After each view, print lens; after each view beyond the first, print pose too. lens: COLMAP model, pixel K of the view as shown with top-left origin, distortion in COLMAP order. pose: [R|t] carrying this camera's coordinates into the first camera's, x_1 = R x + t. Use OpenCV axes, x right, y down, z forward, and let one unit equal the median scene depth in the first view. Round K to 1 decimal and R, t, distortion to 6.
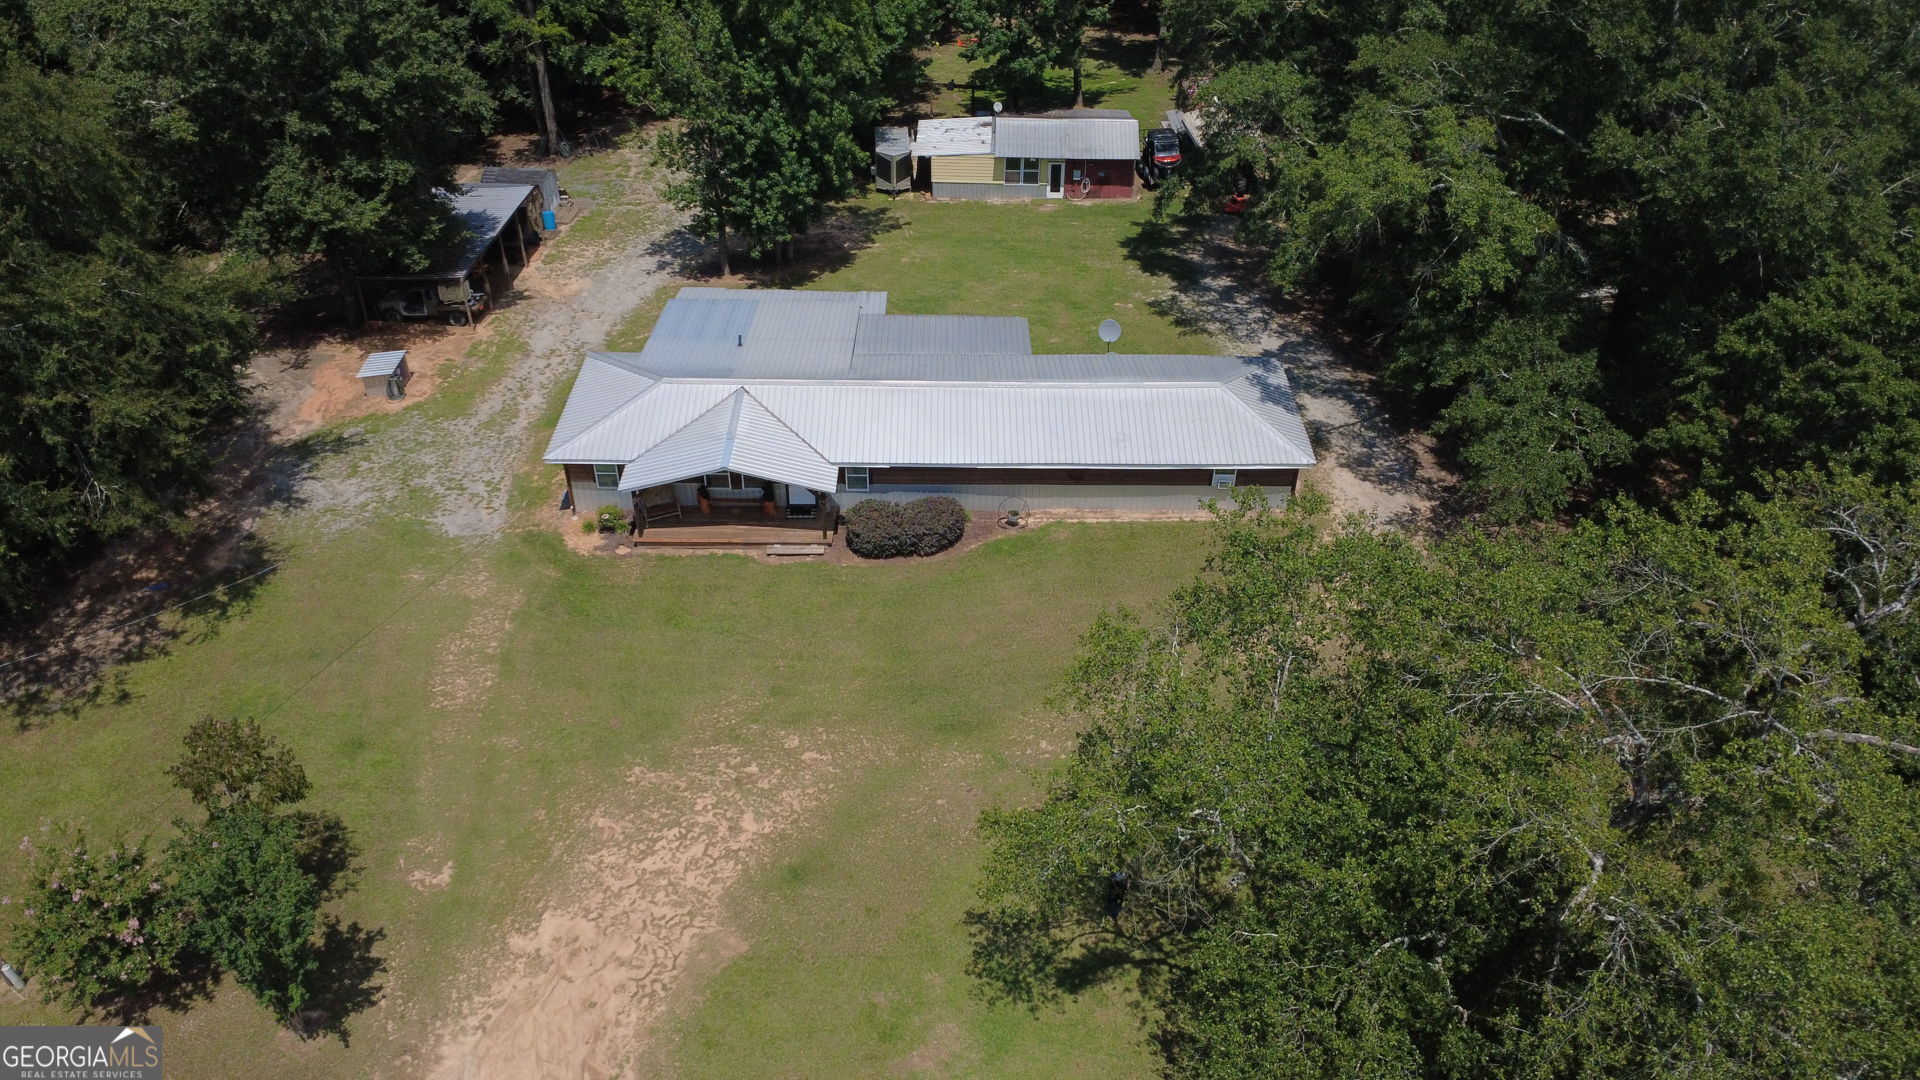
lens RADIAL K [[1398.6, 0, 959.9], [0, 1398.6, 534.6], [0, 0, 1]] dist [-0.005056, -0.001142]
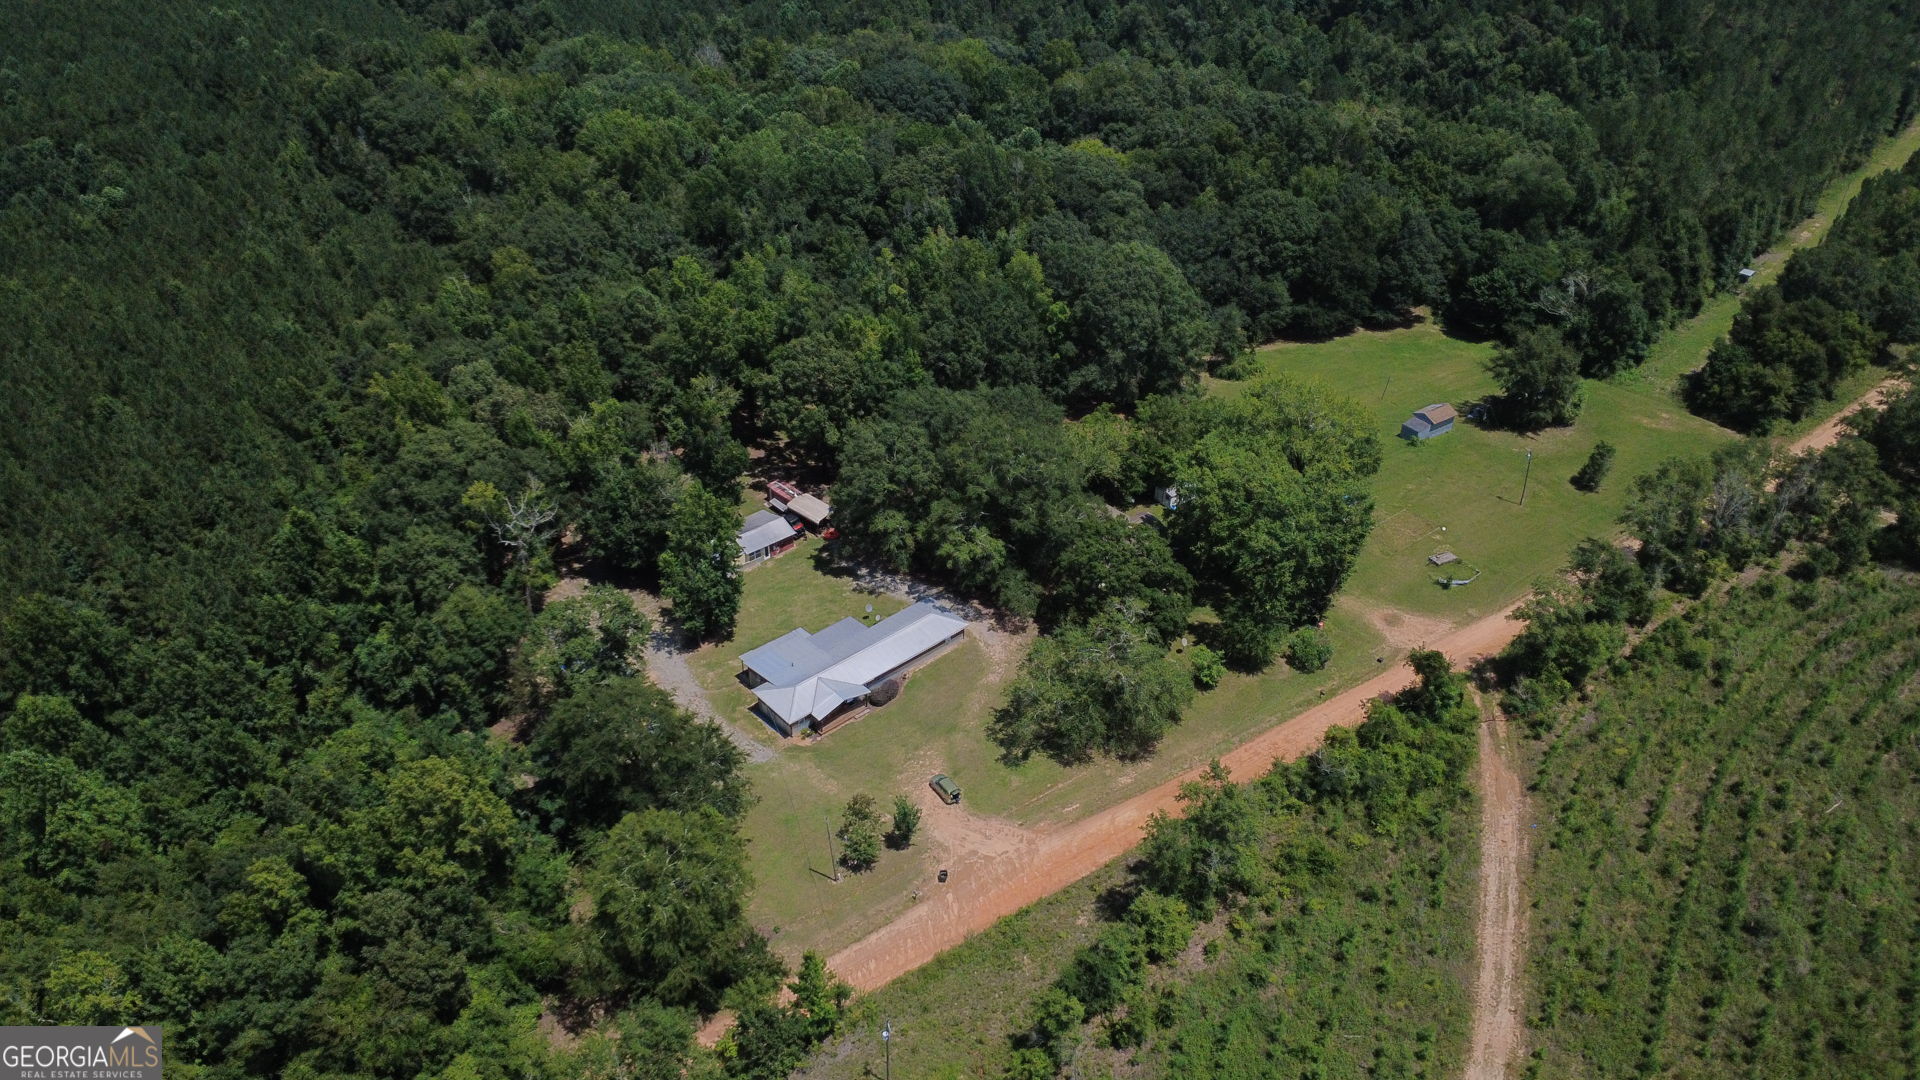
lens RADIAL K [[1375.2, 0, 960.0], [0, 1375.2, 540.0], [0, 0, 1]] dist [-0.002899, -0.002862]
pose [[0.744567, -0.382279, 0.547250, -1.570395], [0.398975, 0.912099, 0.094313, -0.576796], [-0.535200, 0.148117, 0.831638, -1.879487]]
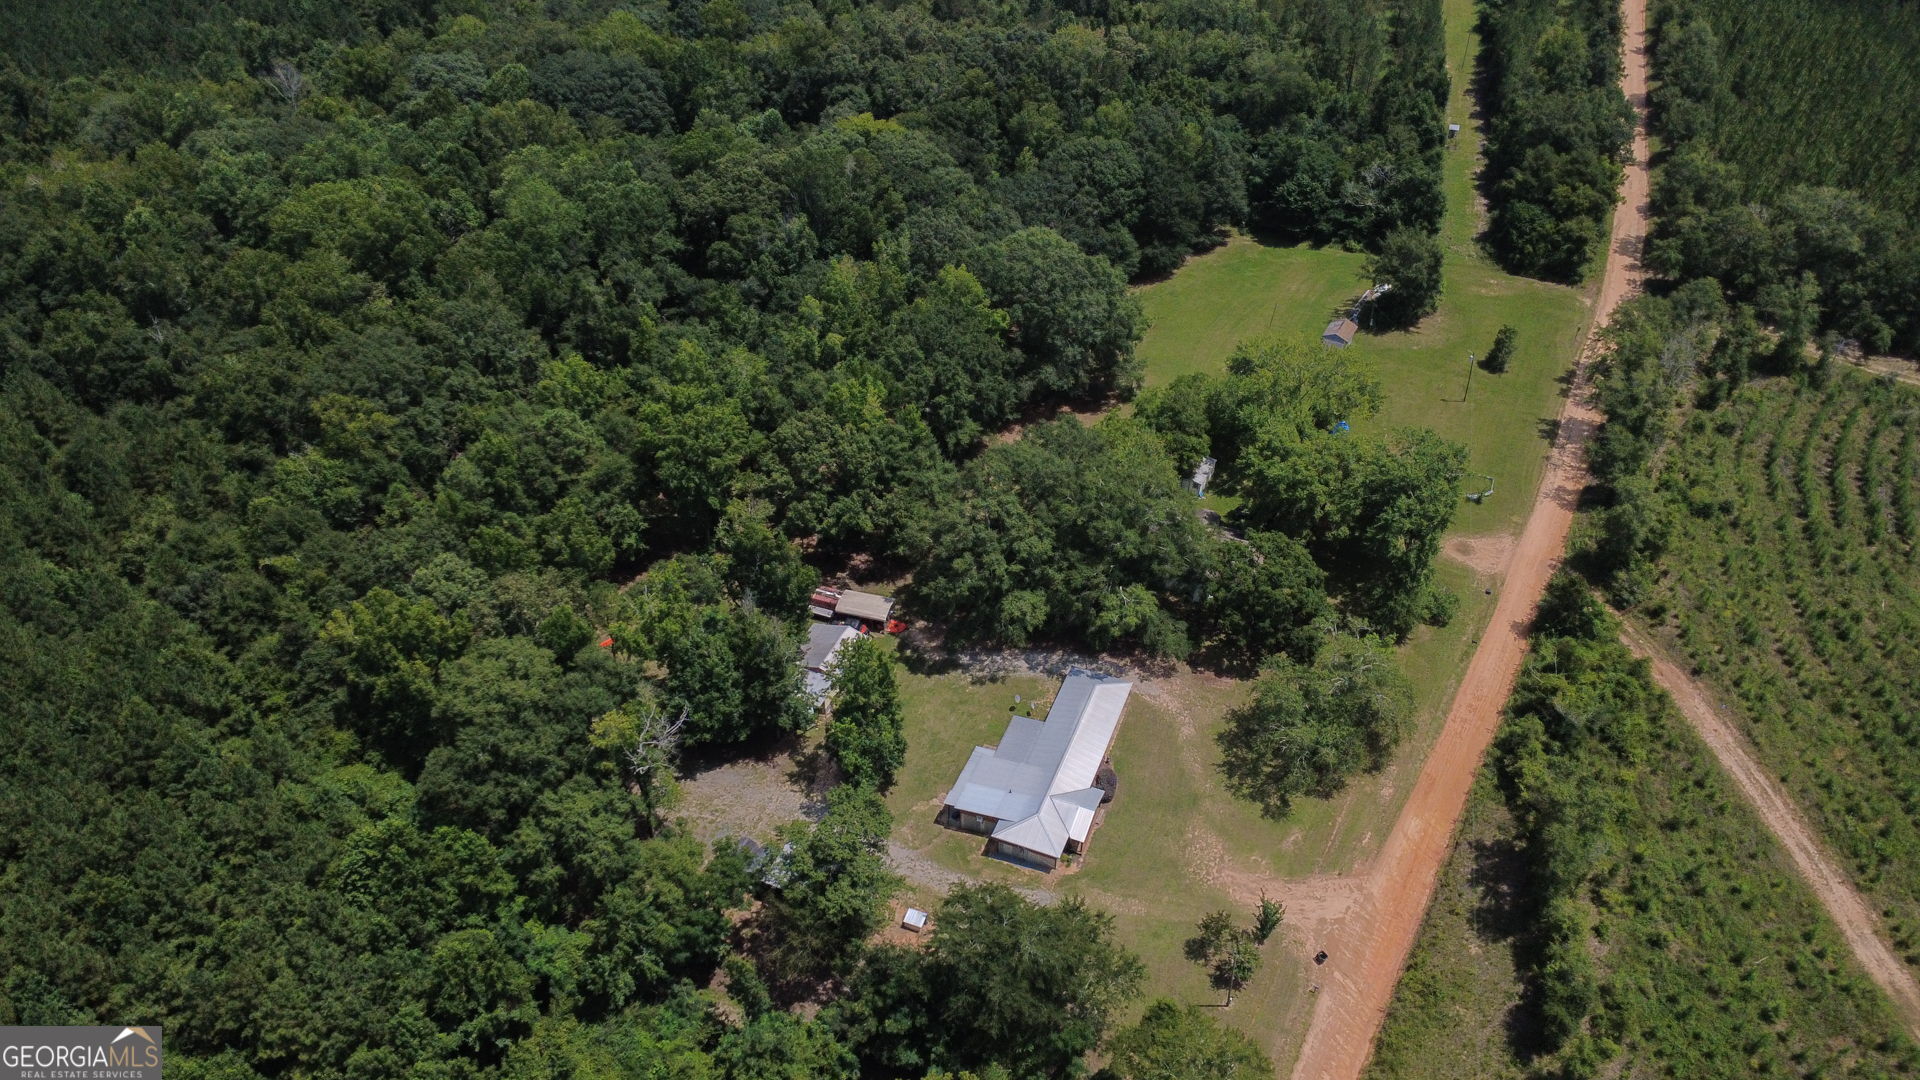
lens RADIAL K [[1398.6, 0, 959.9], [0, 1398.6, 534.6], [0, 0, 1]] dist [-0.005056, -0.001142]
pose [[0.369015, -0.586631, 0.720897, -2.080165], [0.558776, 0.759837, 0.332290, -1.648066], [-0.742696, 0.280200, 0.608186, -0.802671]]
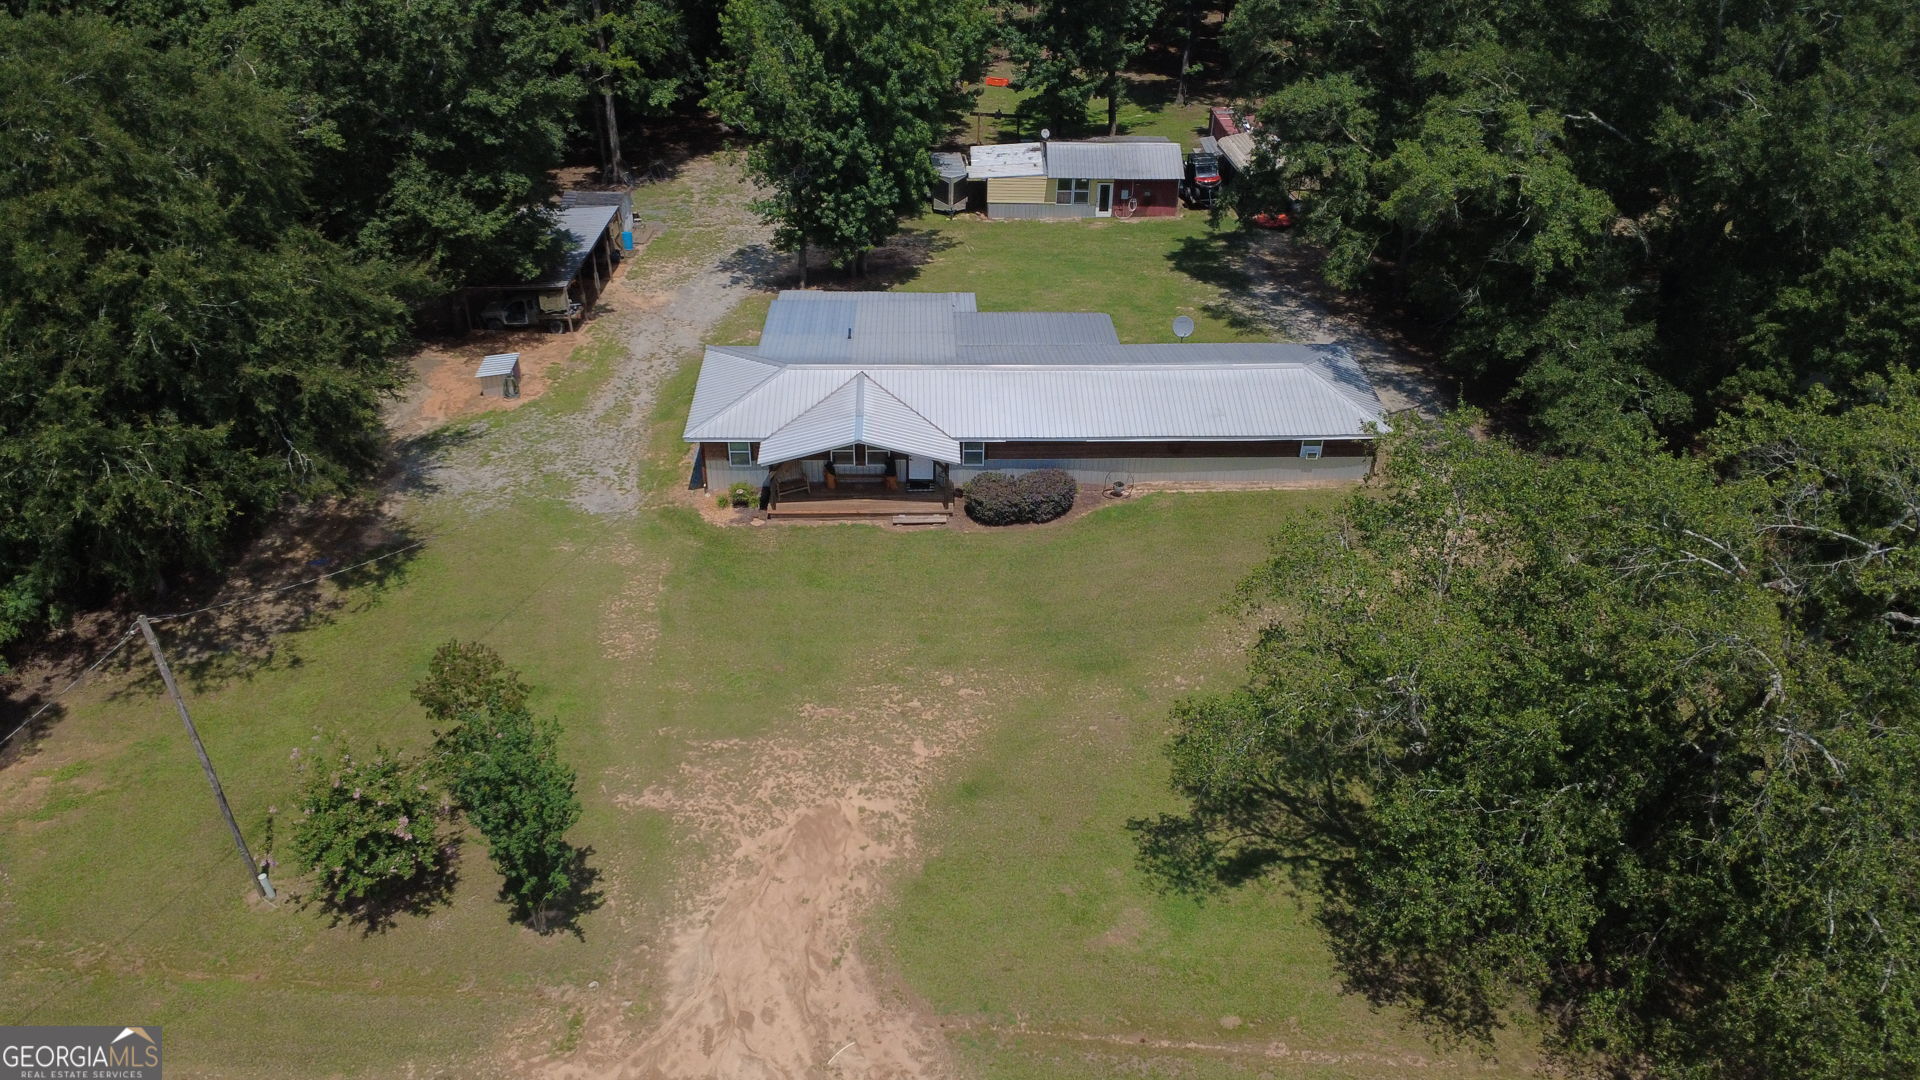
lens RADIAL K [[1398.6, 0, 959.9], [0, 1398.6, 534.6], [0, 0, 1]] dist [-0.005056, -0.001142]
pose [[0.999524, -0.014297, 0.027356, -0.116797], [0.015440, 0.998996, -0.042057, 0.068644], [-0.026727, 0.042460, 0.998741, -0.073474]]
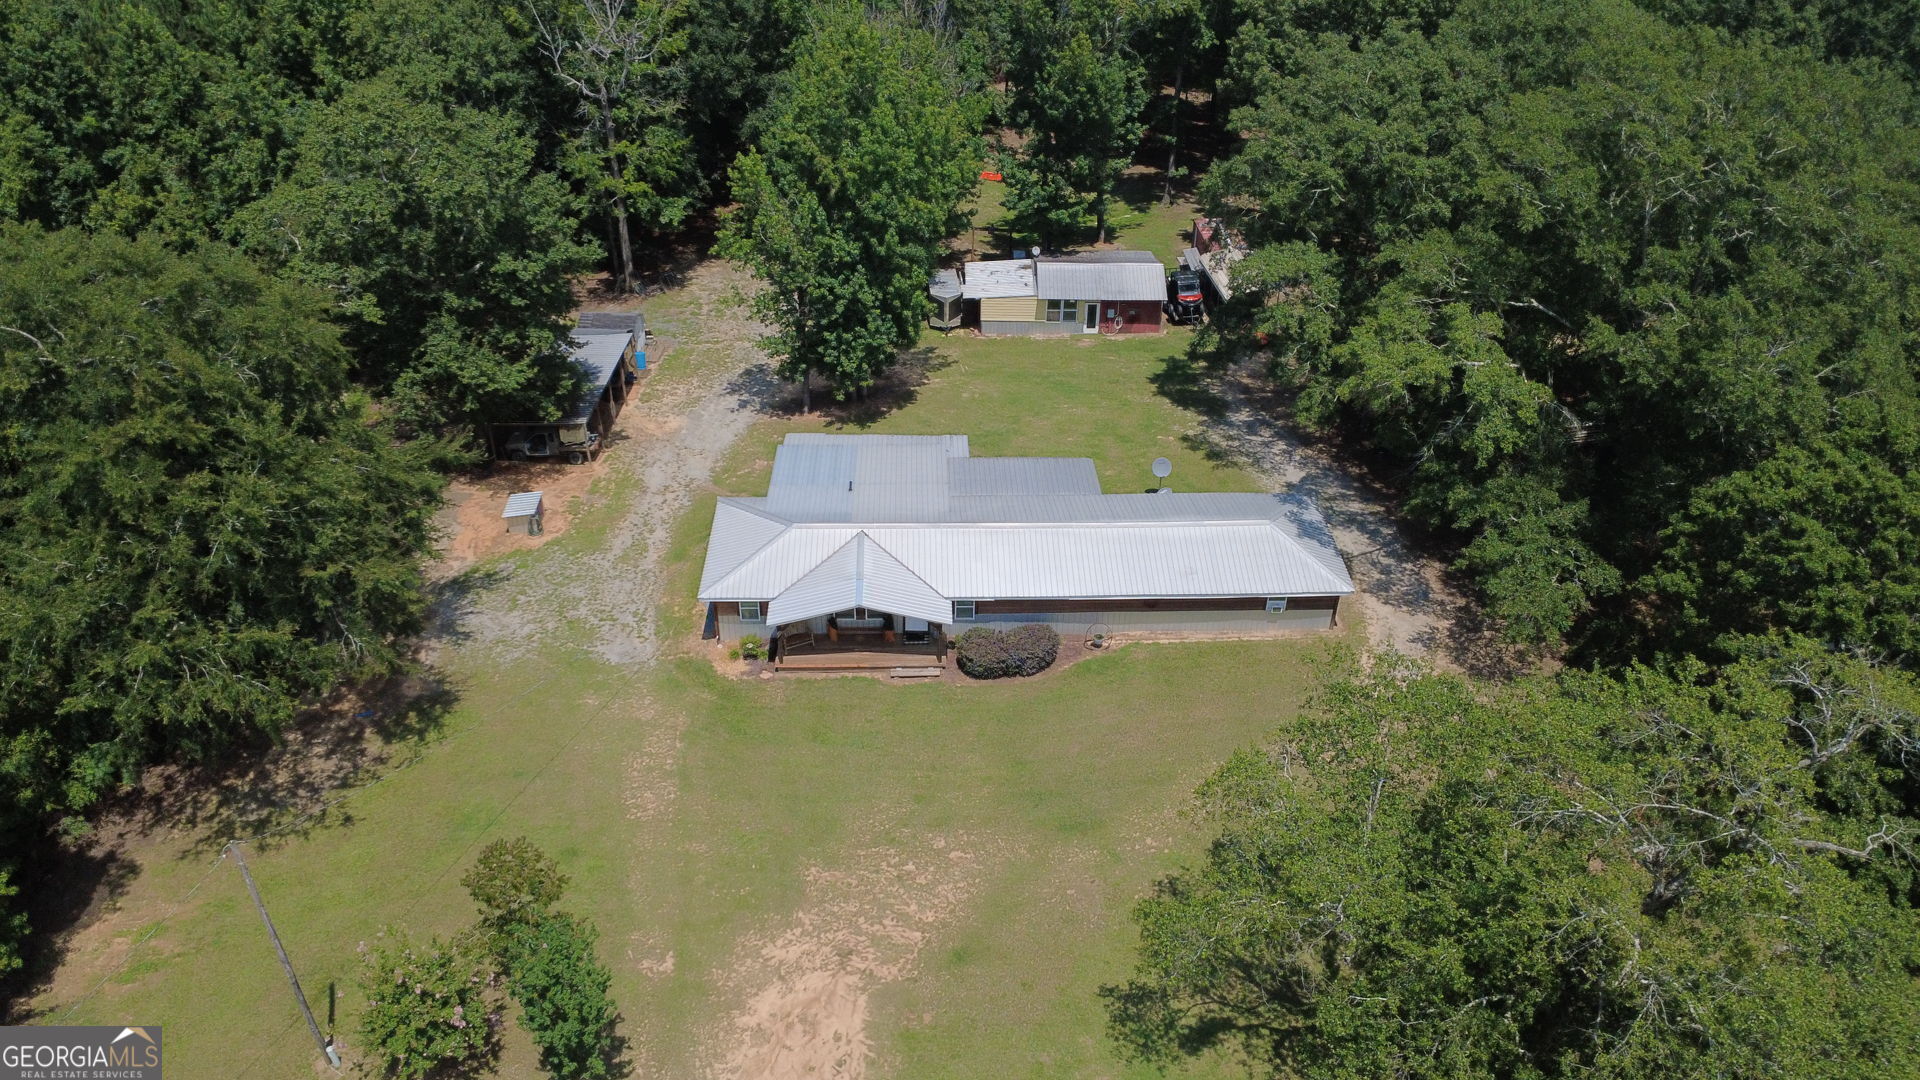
lens RADIAL K [[1398.6, 0, 959.9], [0, 1398.6, 534.6], [0, 0, 1]] dist [-0.005056, -0.001142]
pose [[0.999526, -0.014285, 0.027273, -0.111021], [0.015425, 0.998997, -0.042037, -0.054603], [-0.026645, 0.042437, 0.998744, -0.173643]]
